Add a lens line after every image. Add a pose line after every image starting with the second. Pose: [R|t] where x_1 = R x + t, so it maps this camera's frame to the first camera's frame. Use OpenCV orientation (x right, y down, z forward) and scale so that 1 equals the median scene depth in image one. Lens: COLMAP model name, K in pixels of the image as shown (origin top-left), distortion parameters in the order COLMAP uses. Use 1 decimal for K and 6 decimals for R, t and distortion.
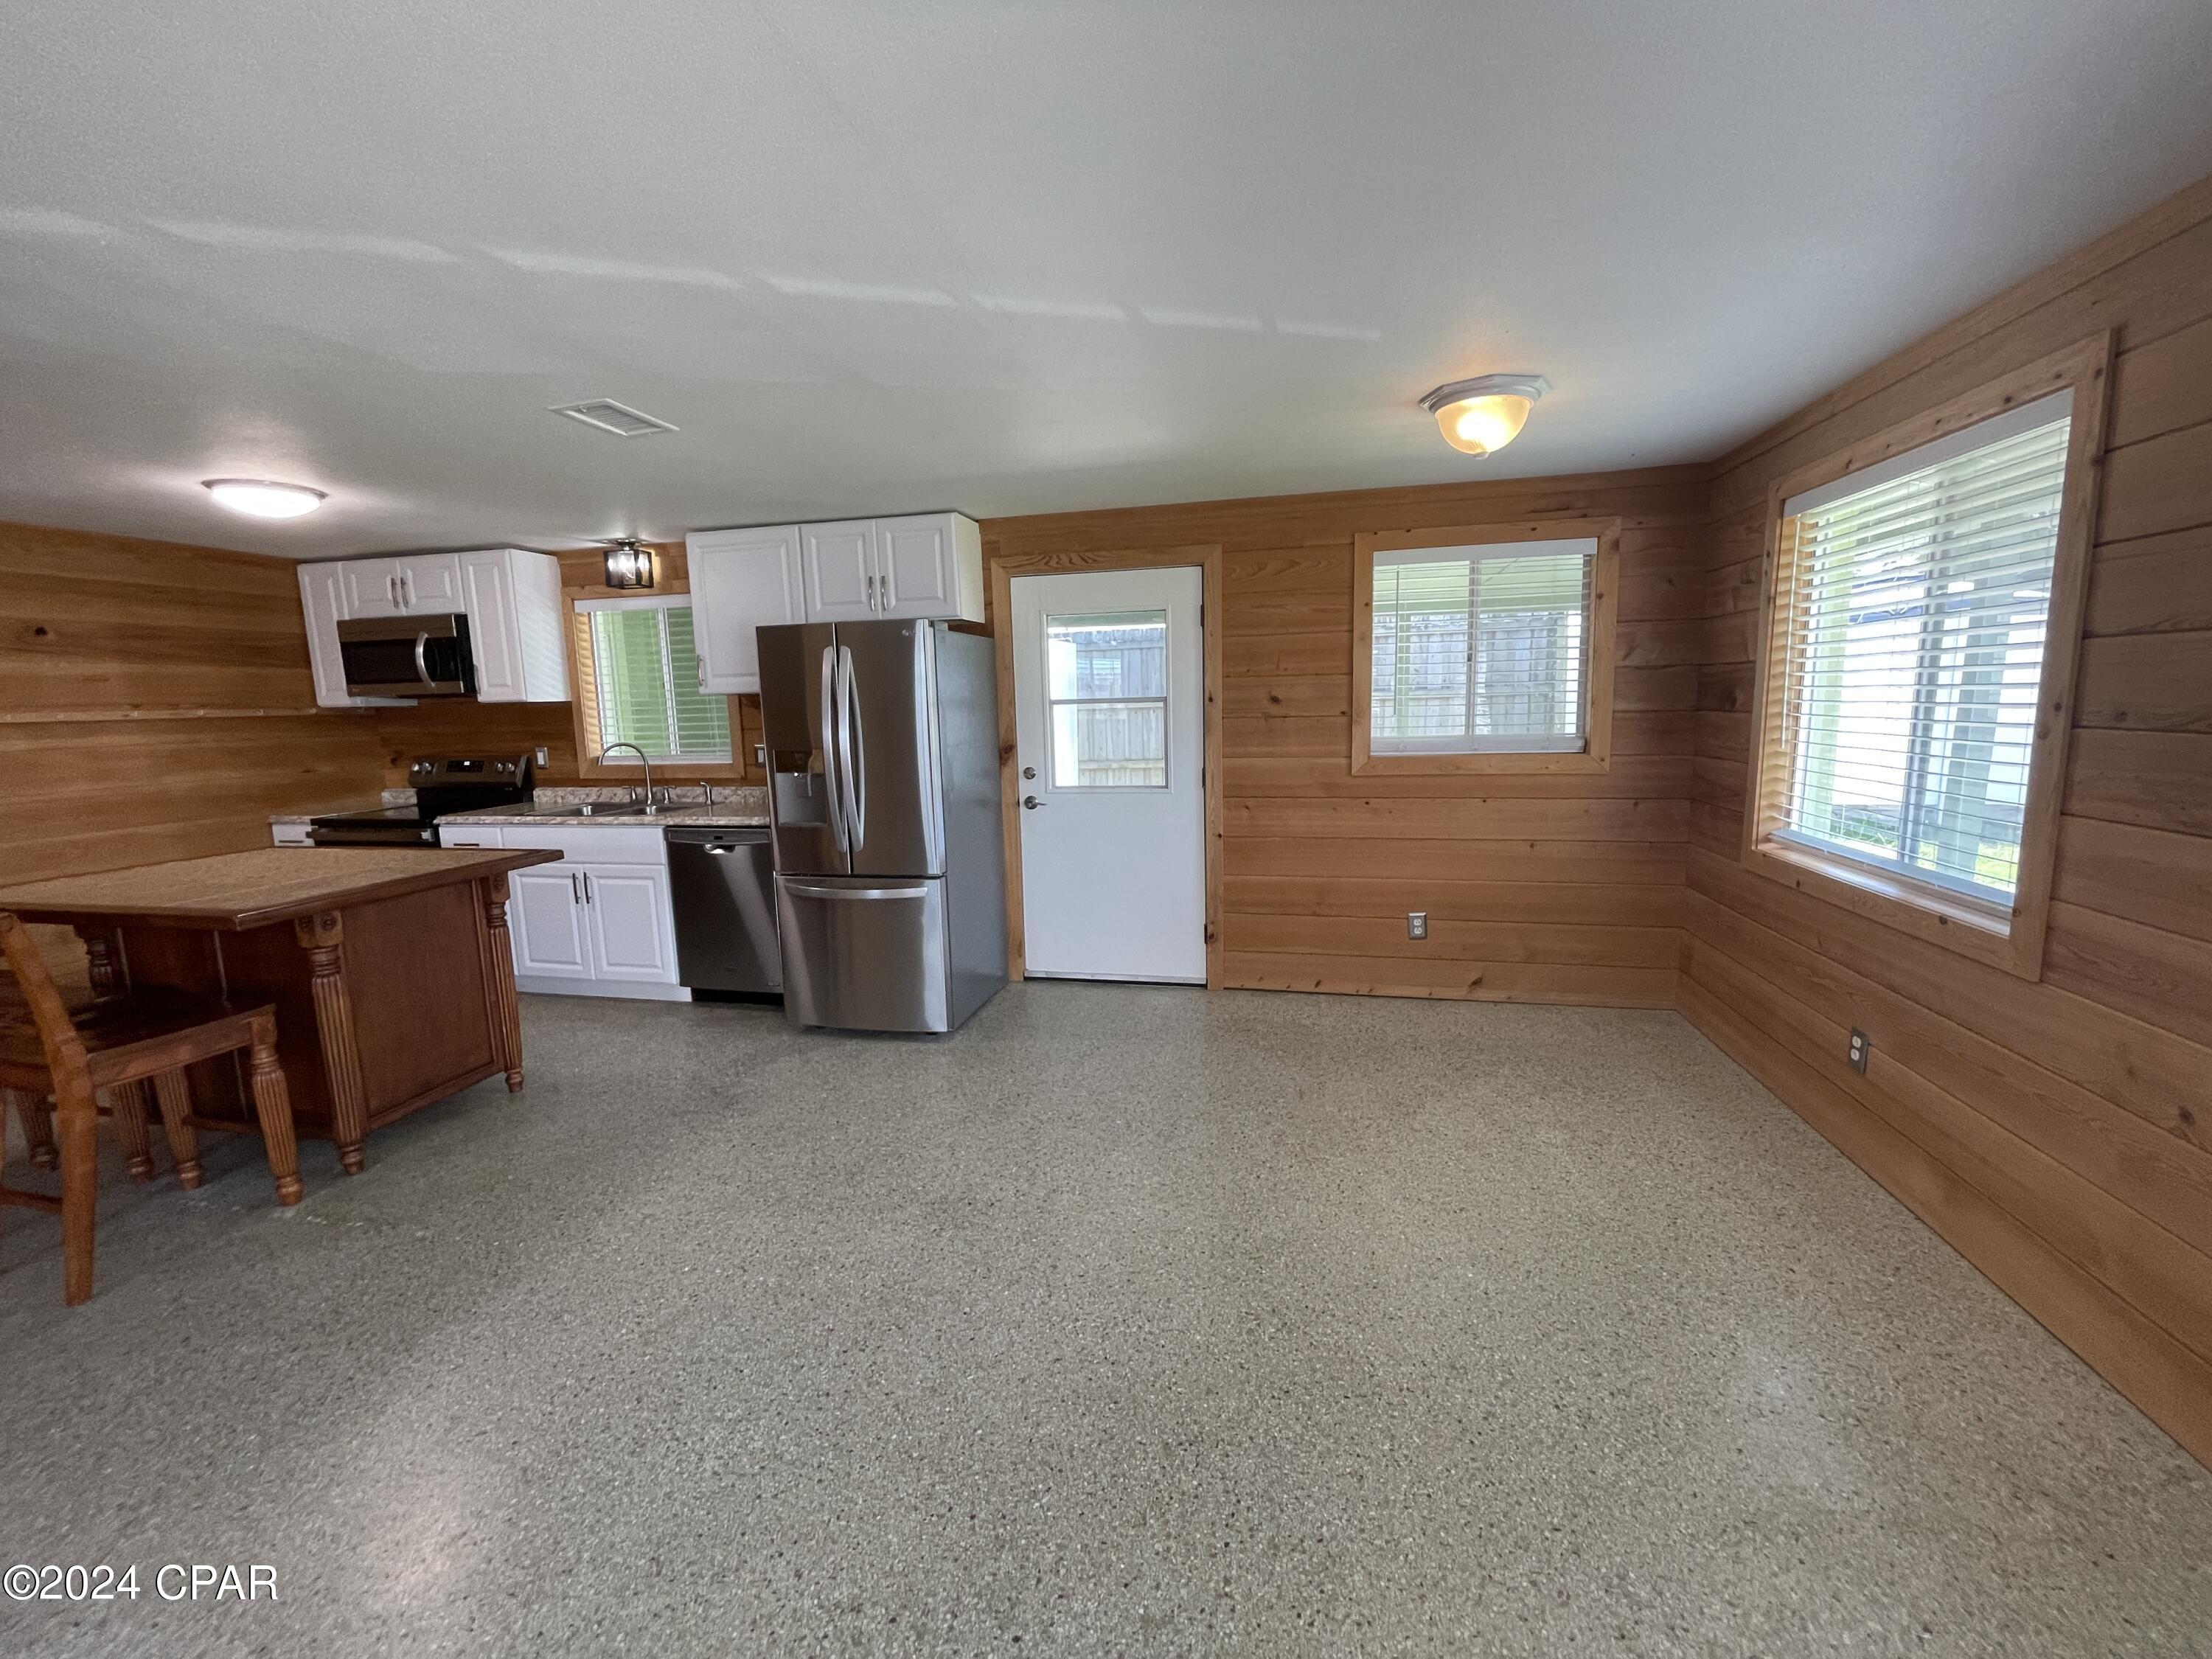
lens RADIAL K [[898.8, 0, 1098.3], [0, 898.8, 826.3], [0, 0, 1]] dist [-0.001175, 0.000632]
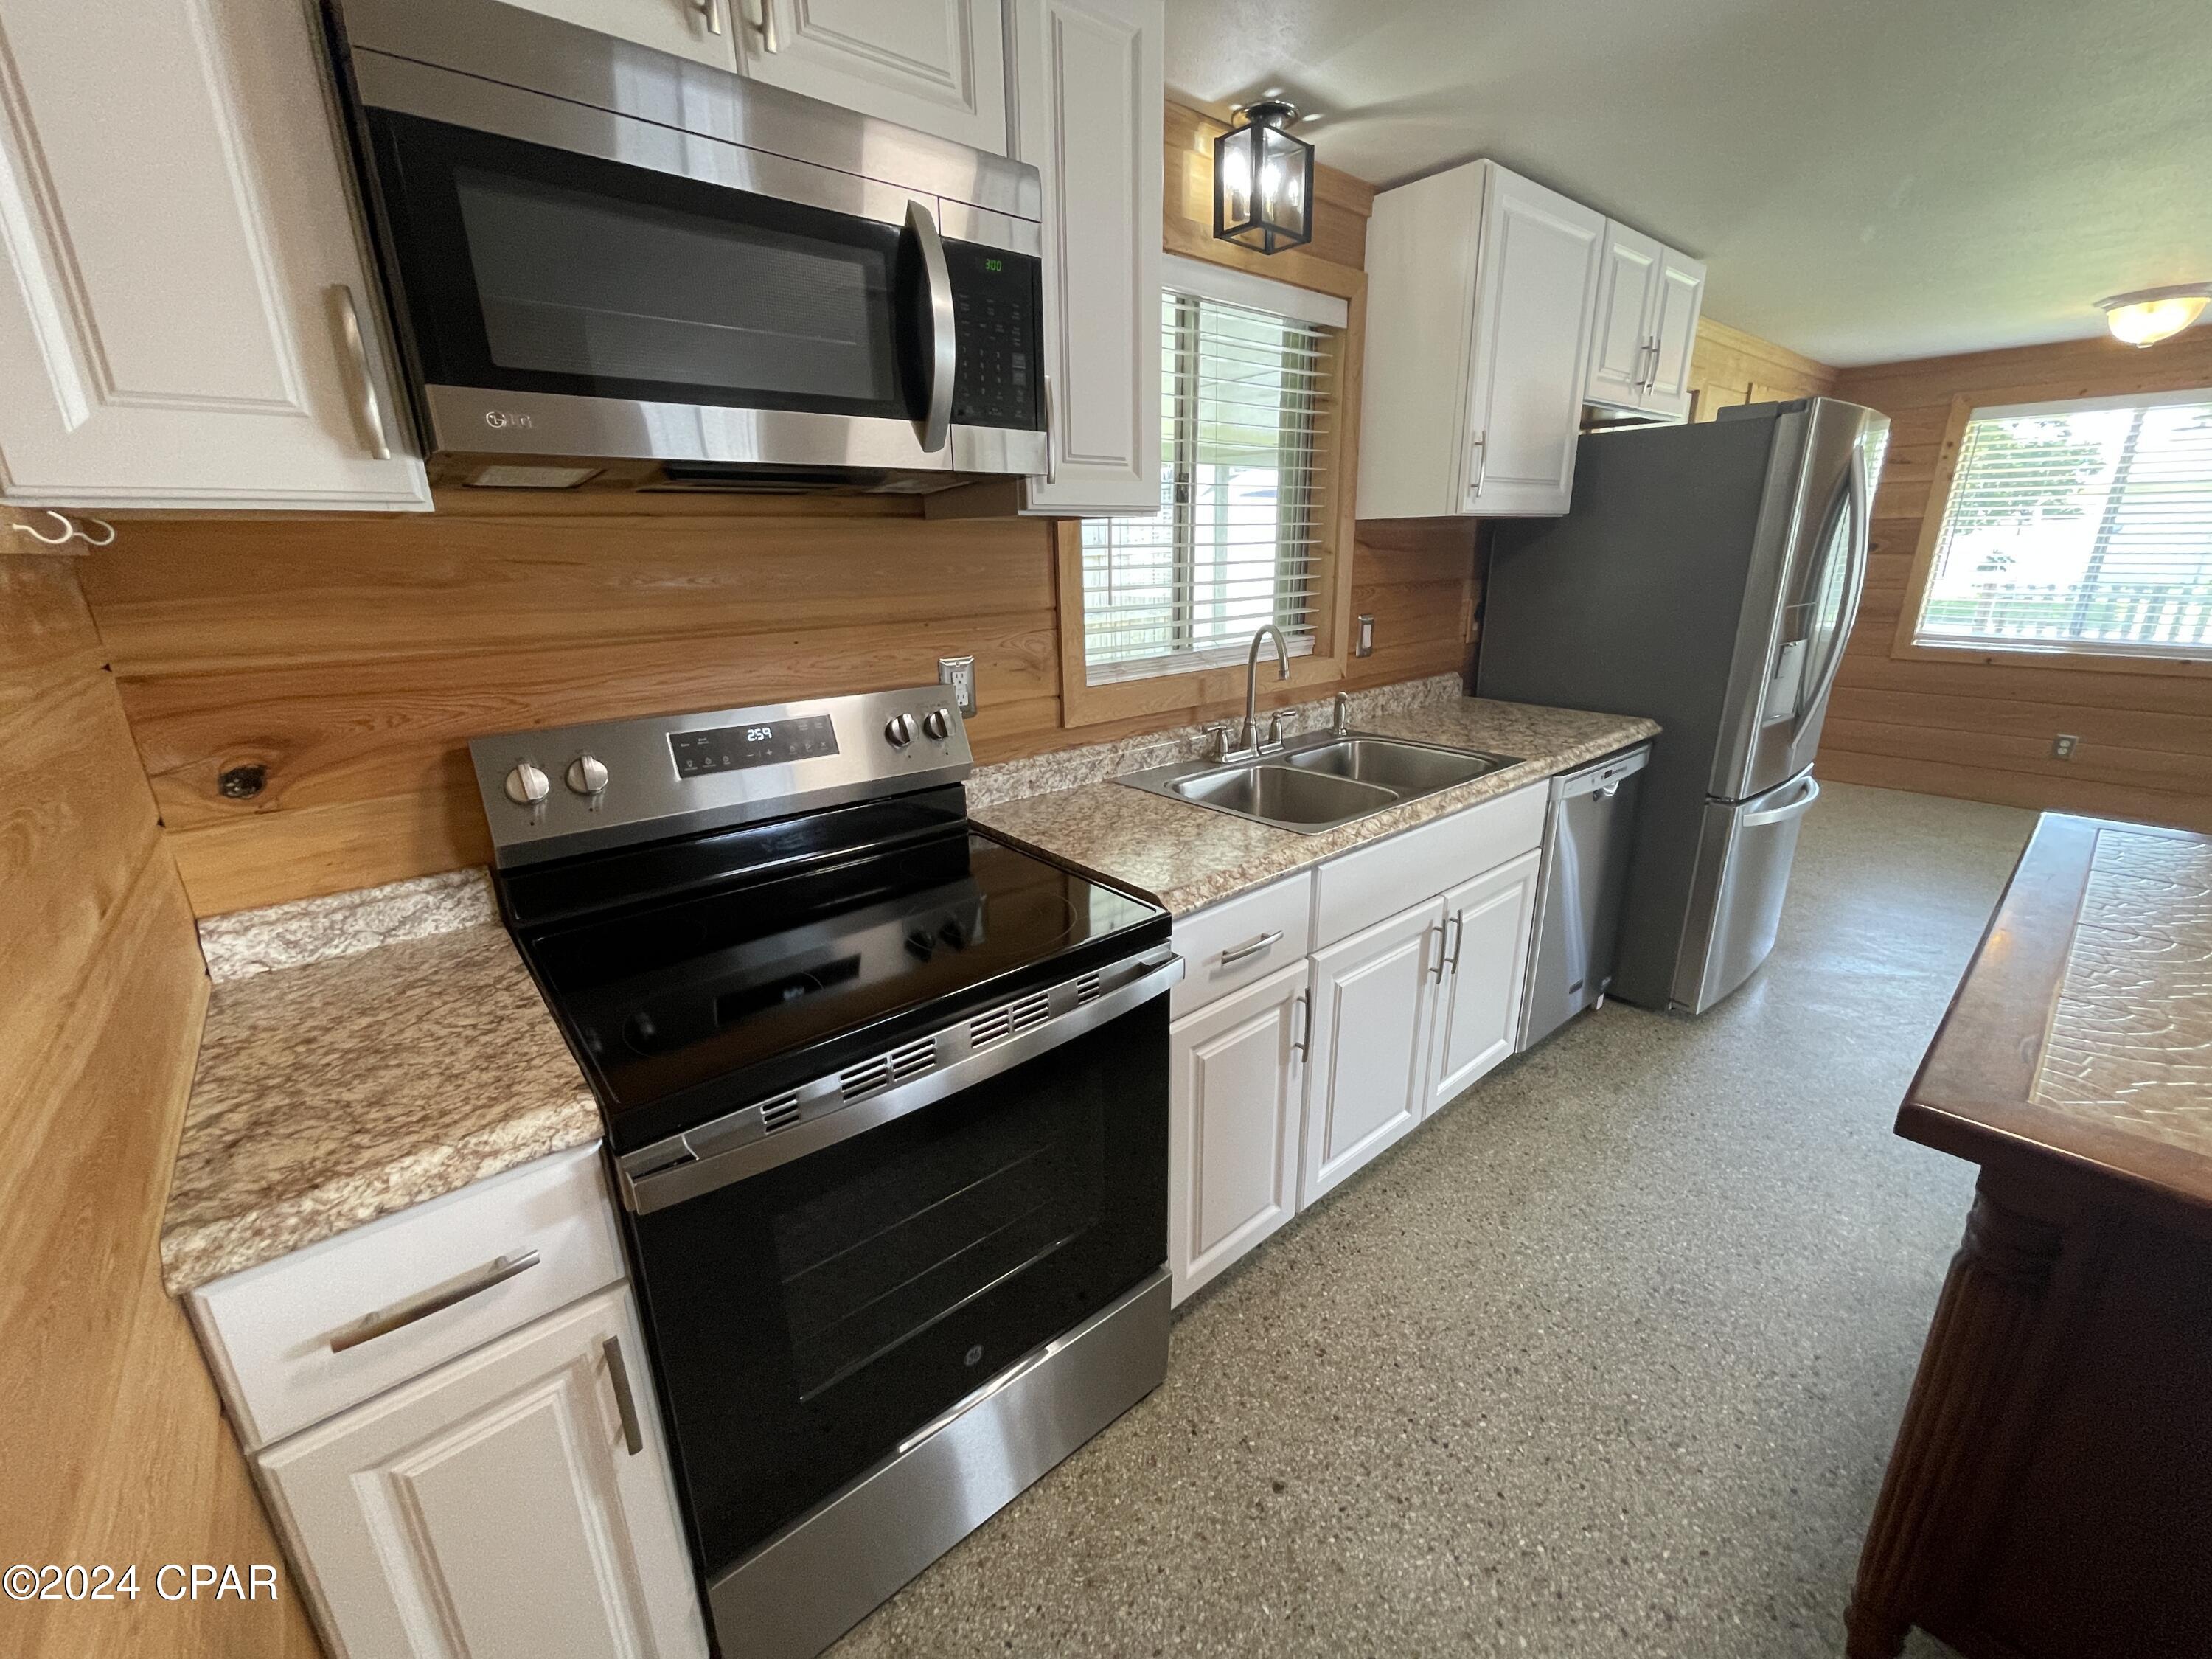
lens RADIAL K [[898.8, 0, 1100.0], [0, 898.8, 827.1], [0, 0, 1]] dist [-0.001175, 0.000632]
pose [[0.598712, -0.225219, 0.768648, -1.008630], [0.115878, 0.973913, 0.195103, -0.098454], [-0.792538, -0.027741, 0.609192, 0.854944]]
